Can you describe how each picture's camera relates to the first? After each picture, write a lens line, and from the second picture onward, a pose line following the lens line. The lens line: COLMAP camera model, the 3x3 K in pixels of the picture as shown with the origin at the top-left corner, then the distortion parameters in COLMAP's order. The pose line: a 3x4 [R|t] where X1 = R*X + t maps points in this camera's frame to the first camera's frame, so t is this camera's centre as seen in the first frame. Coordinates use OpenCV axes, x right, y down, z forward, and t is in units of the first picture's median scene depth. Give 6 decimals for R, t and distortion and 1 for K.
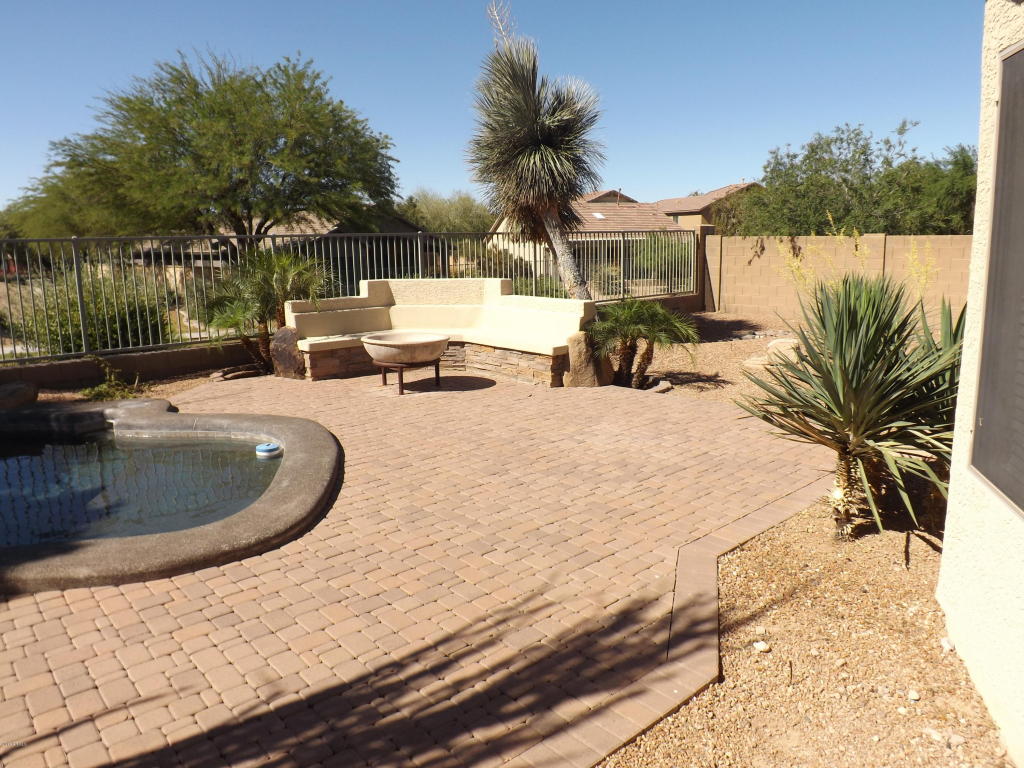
lens RADIAL K [[737.4, 0, 510.3], [0, 737.4, 377.2], [0, 0, 1]] dist [-0.073142, 0.007458]
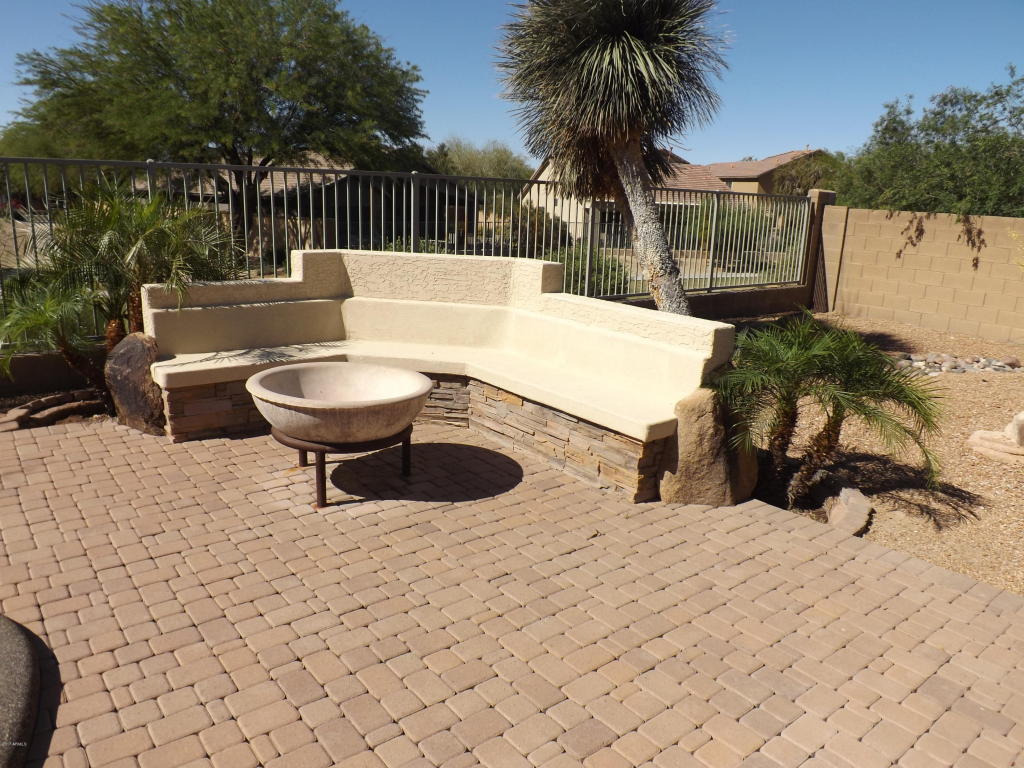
lens RADIAL K [[737.4, 0, 505.5], [0, 737.4, 388.5], [0, 0, 1]] dist [-0.073142, 0.007458]
pose [[0.997219, 0.063534, -0.038956, -0.010296], [-0.060677, 0.995658, 0.070589, -0.059634], [0.043271, -0.068029, 0.996745, 0.347184]]
